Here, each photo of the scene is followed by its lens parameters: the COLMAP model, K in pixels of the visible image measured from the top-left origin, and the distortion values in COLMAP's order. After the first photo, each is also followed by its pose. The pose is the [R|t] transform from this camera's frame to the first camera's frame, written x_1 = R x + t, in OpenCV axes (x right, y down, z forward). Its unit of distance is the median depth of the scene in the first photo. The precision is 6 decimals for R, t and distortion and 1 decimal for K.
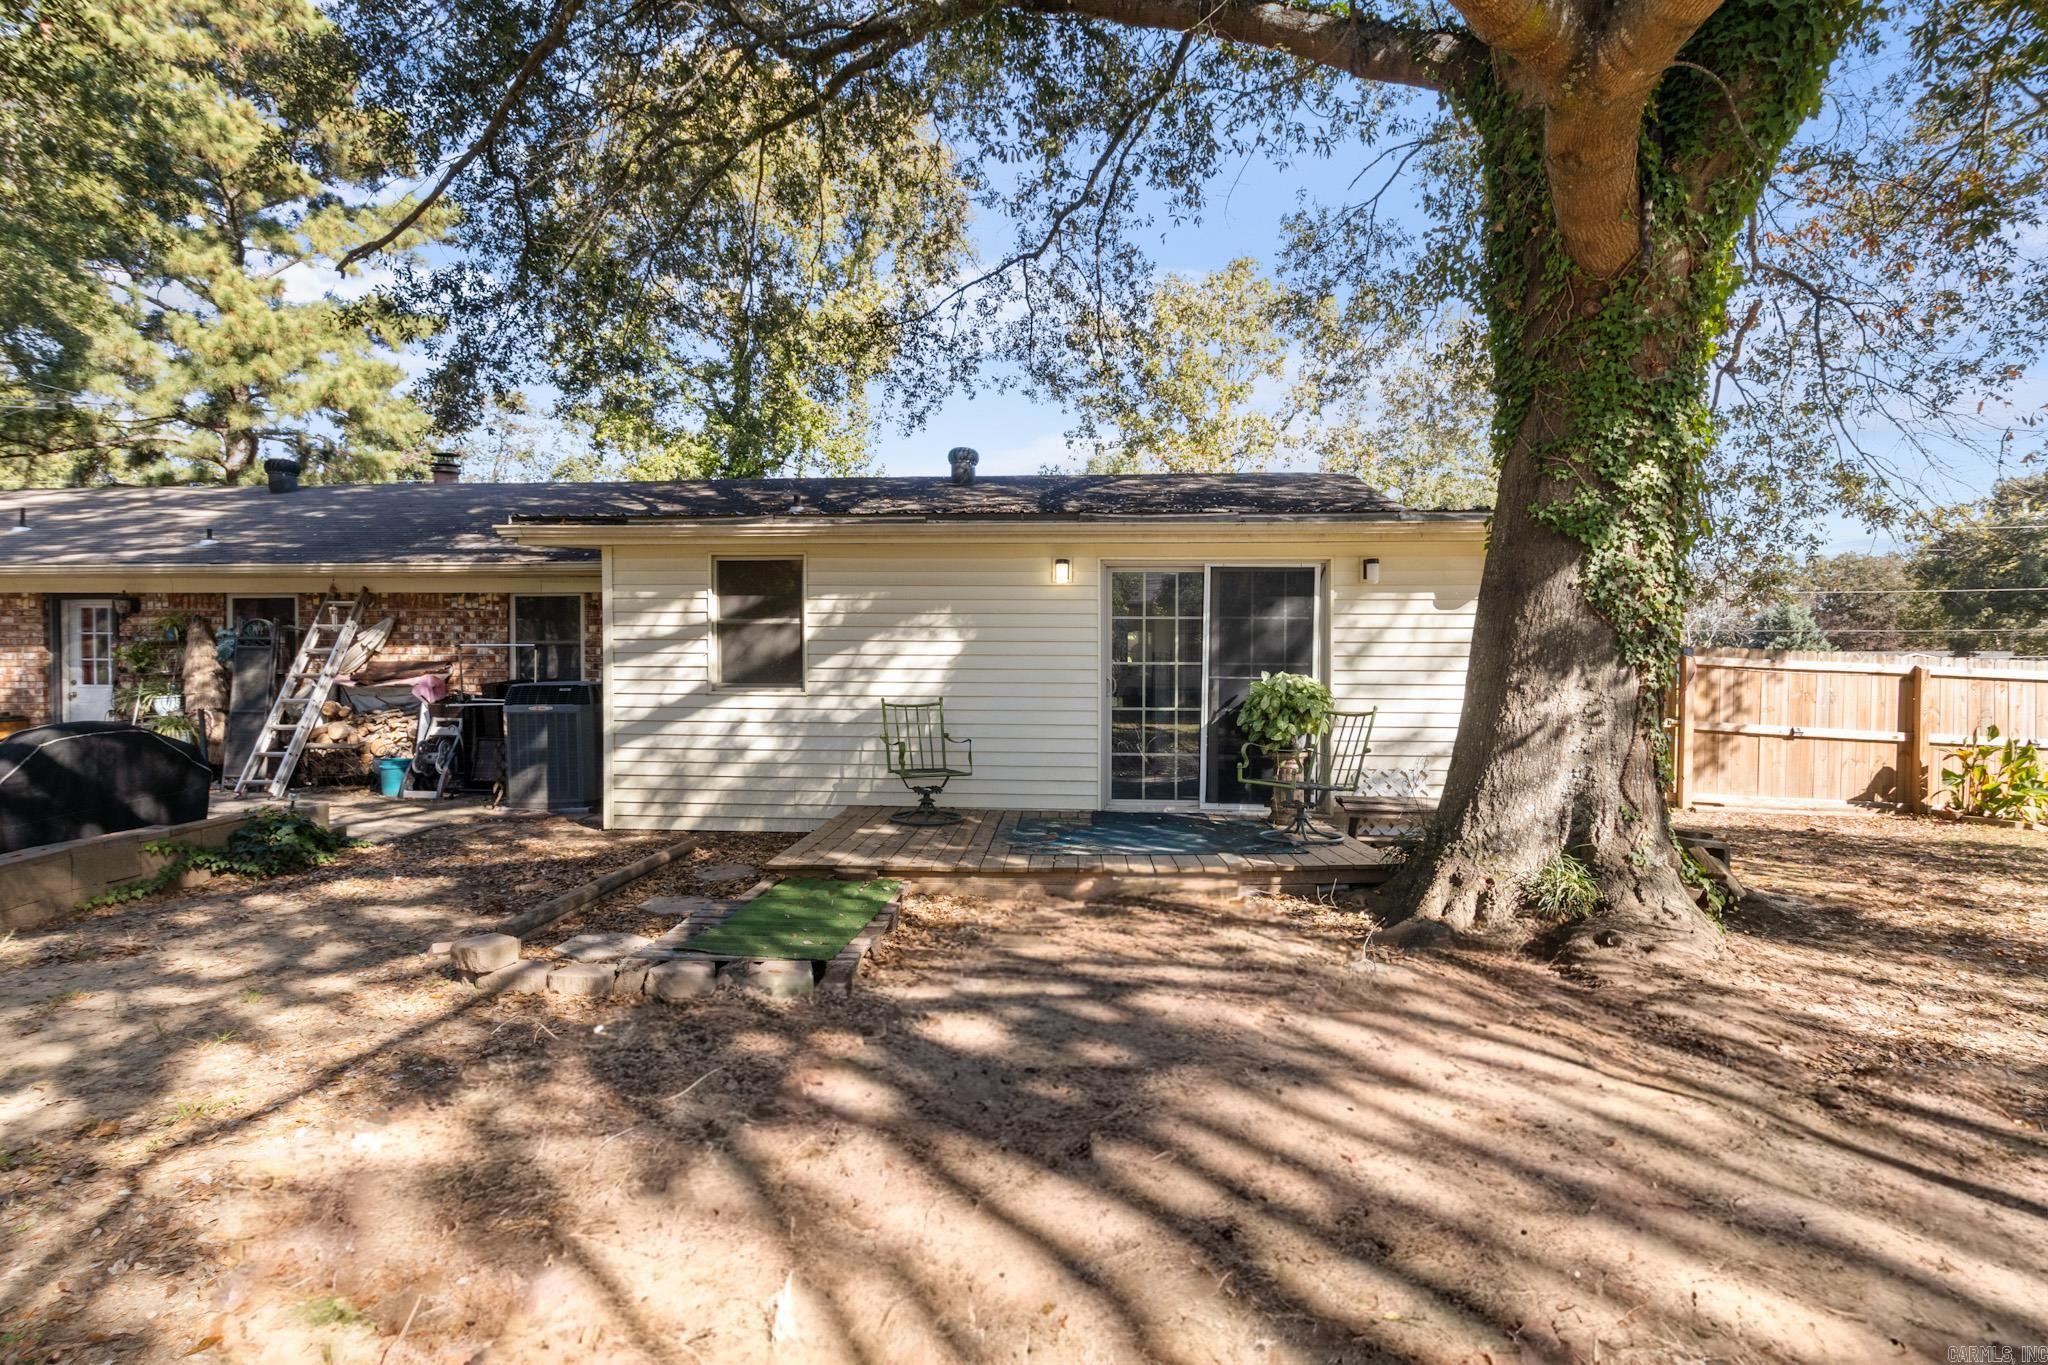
lens RADIAL K [[997.3, 0, 997.0], [0, 997.3, 681.4], [0, 0, 1]] dist [0.005812, -0.000543]
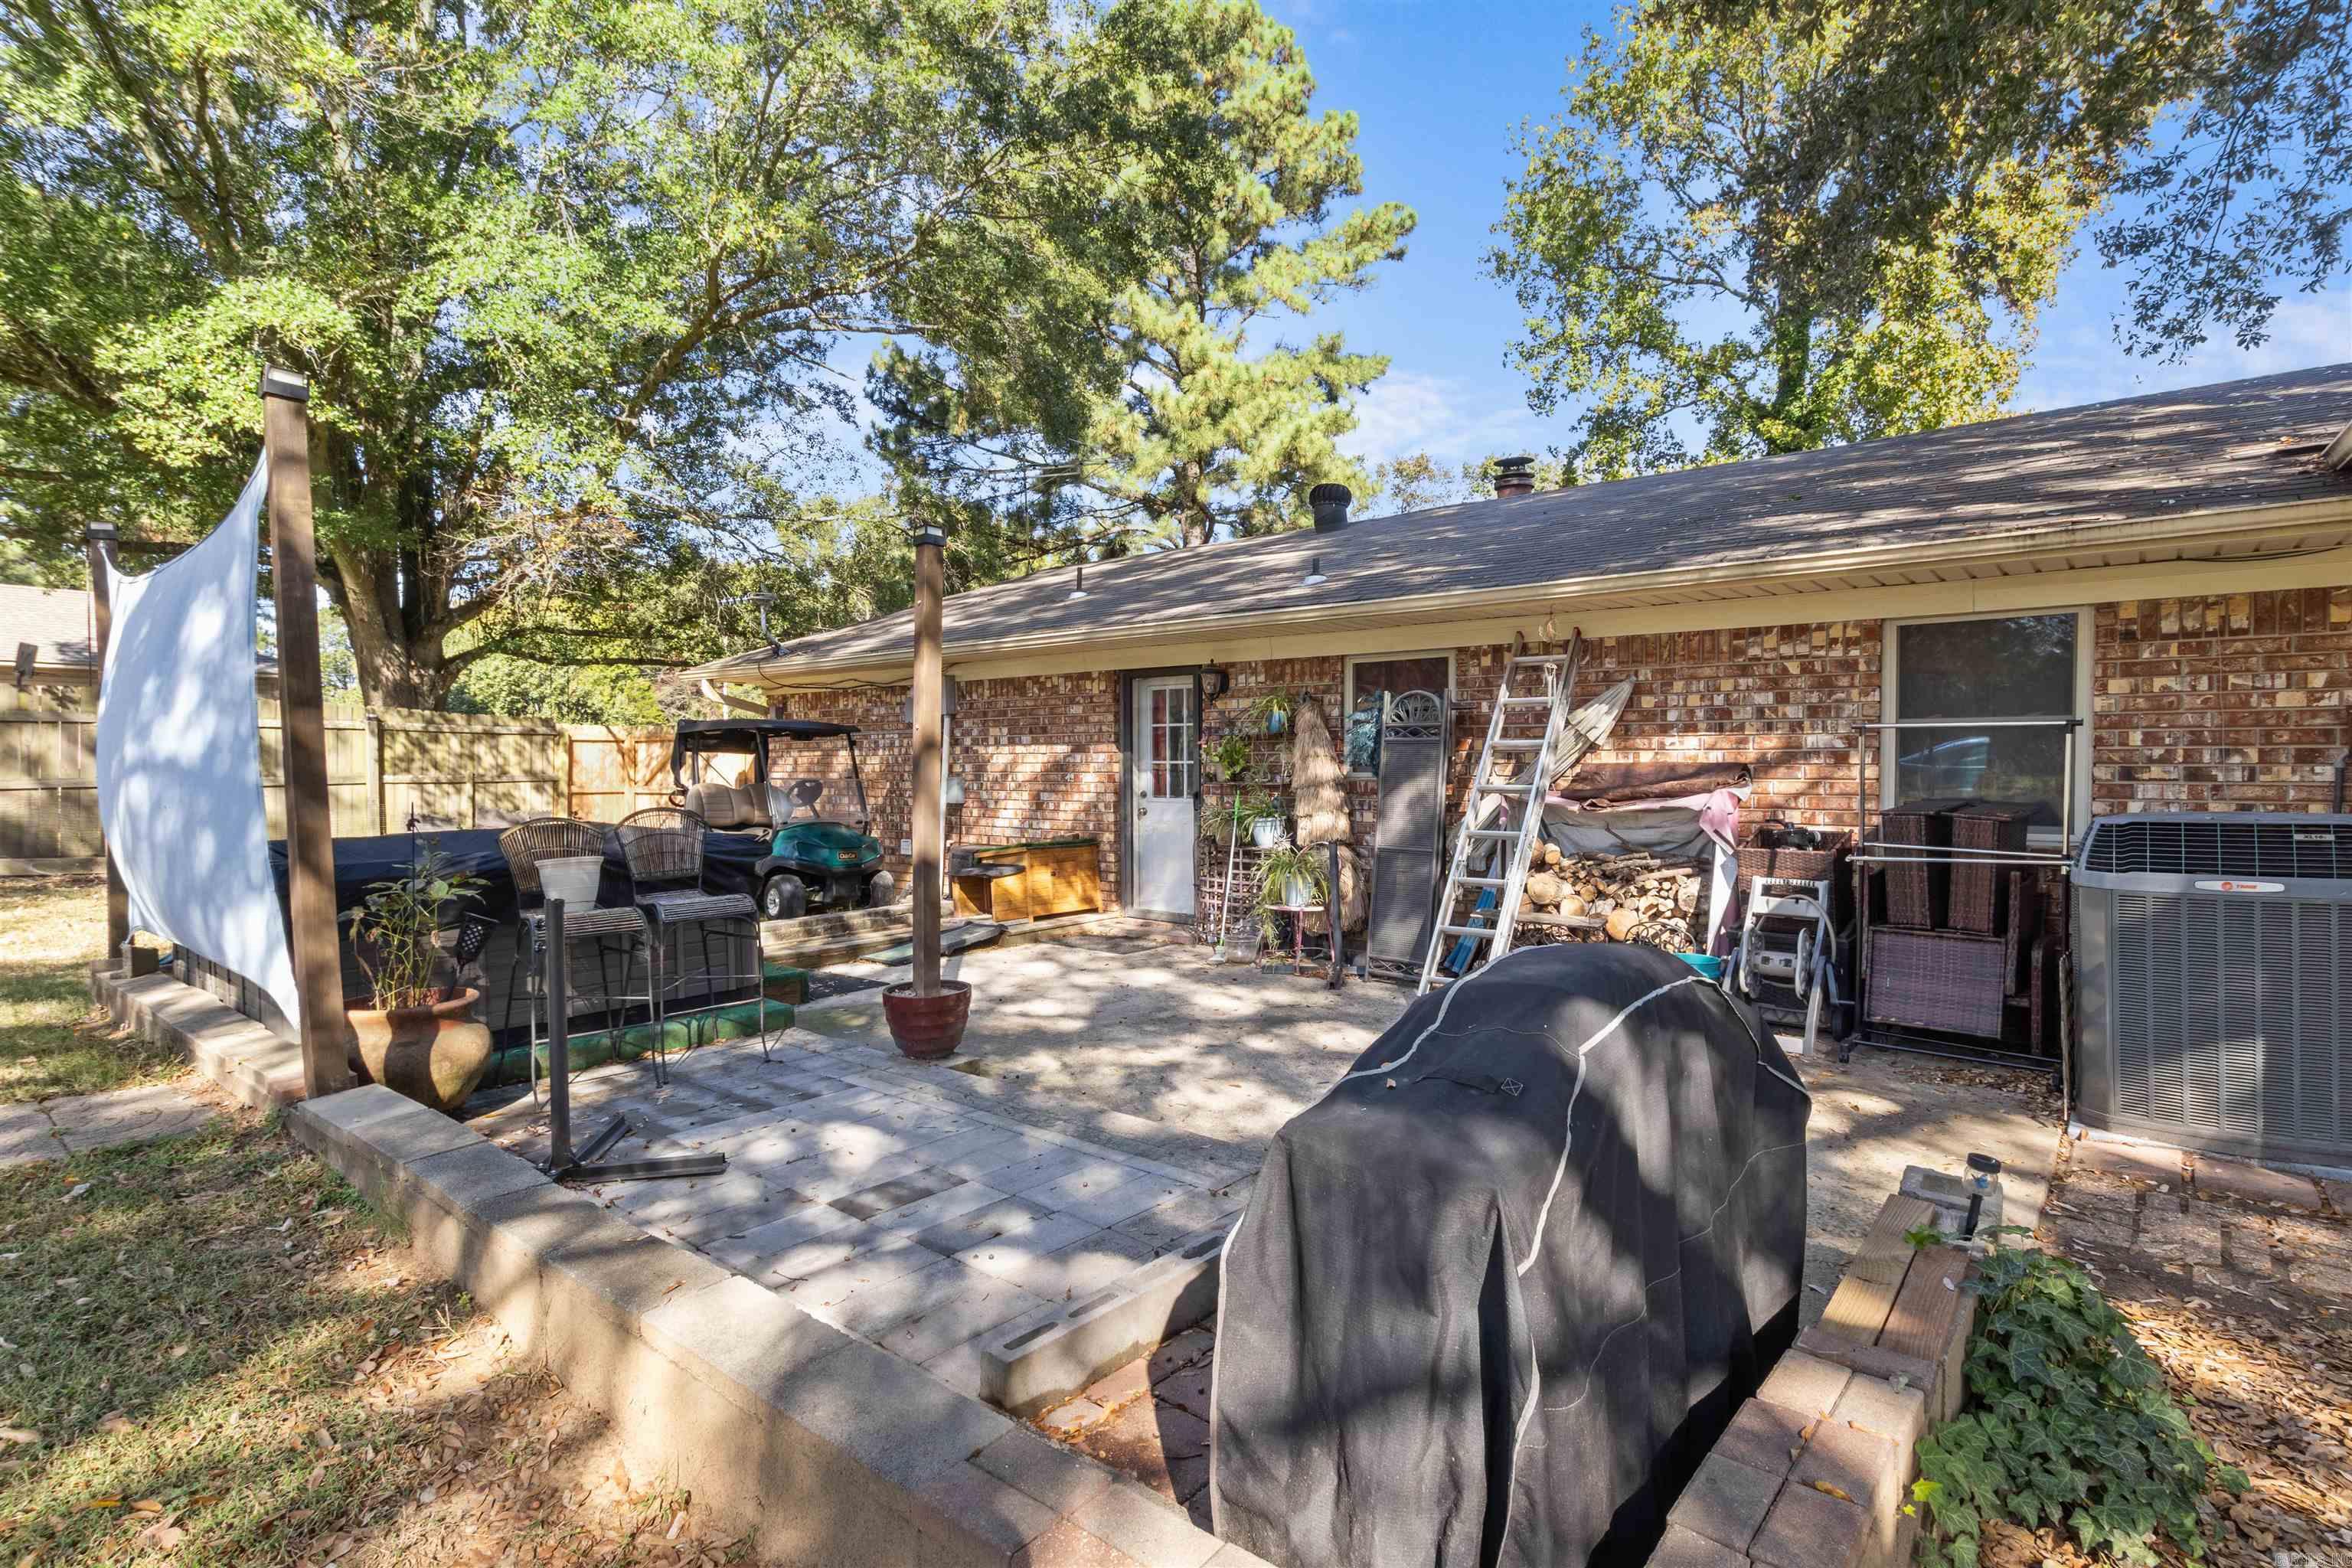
lens RADIAL K [[1145.3, 0, 1183.5], [0, 1145.3, 790.4], [0, 0, 1]] dist [0.005812, -0.000543]
pose [[0.822943, 0.010130, -0.568034, -0.602341], [-0.008192, 0.999949, 0.005964, -0.009470], [0.568066, -0.000254, 0.822983, 0.474105]]
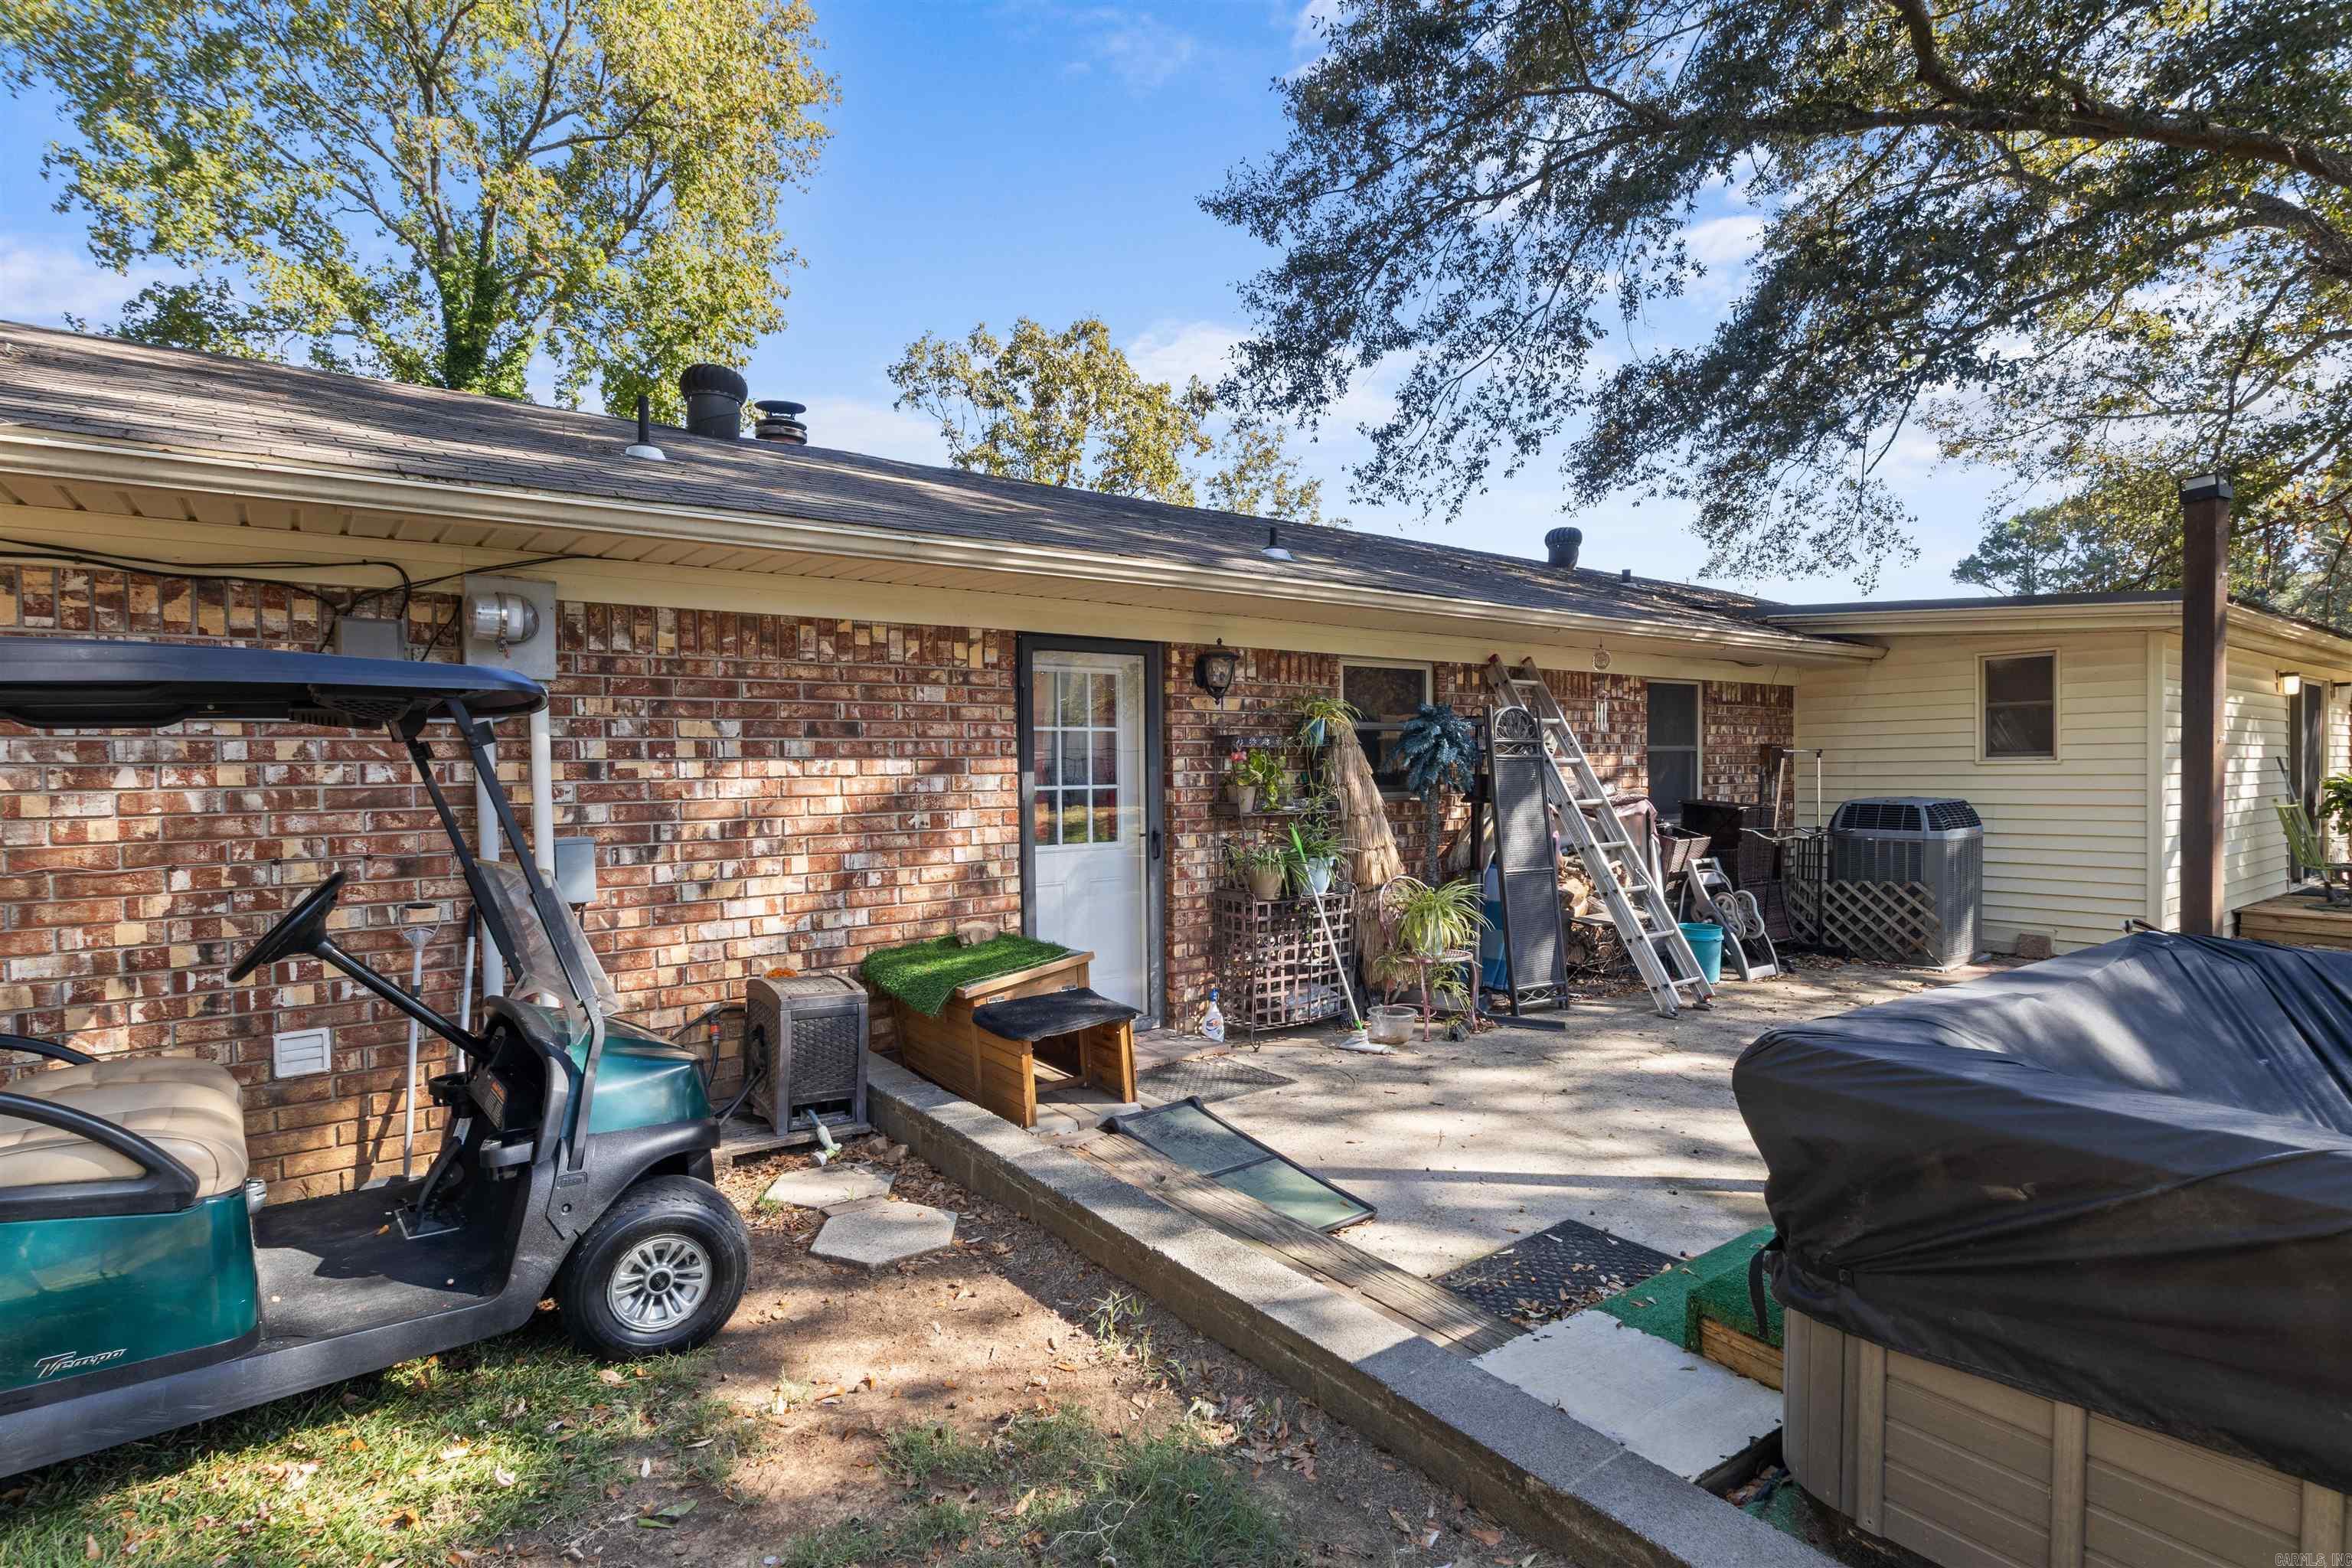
lens RADIAL K [[1087.9, 0, 1192.0], [0, 1087.9, 786.5], [0, 0, 1]] dist [0.000211, -0.001834]
pose [[0.761706, -0.024647, 0.647453, -1.640793], [0.026000, 0.999634, 0.007466, -0.034273], [-0.647400, 0.011146, 0.762069, 0.831571]]
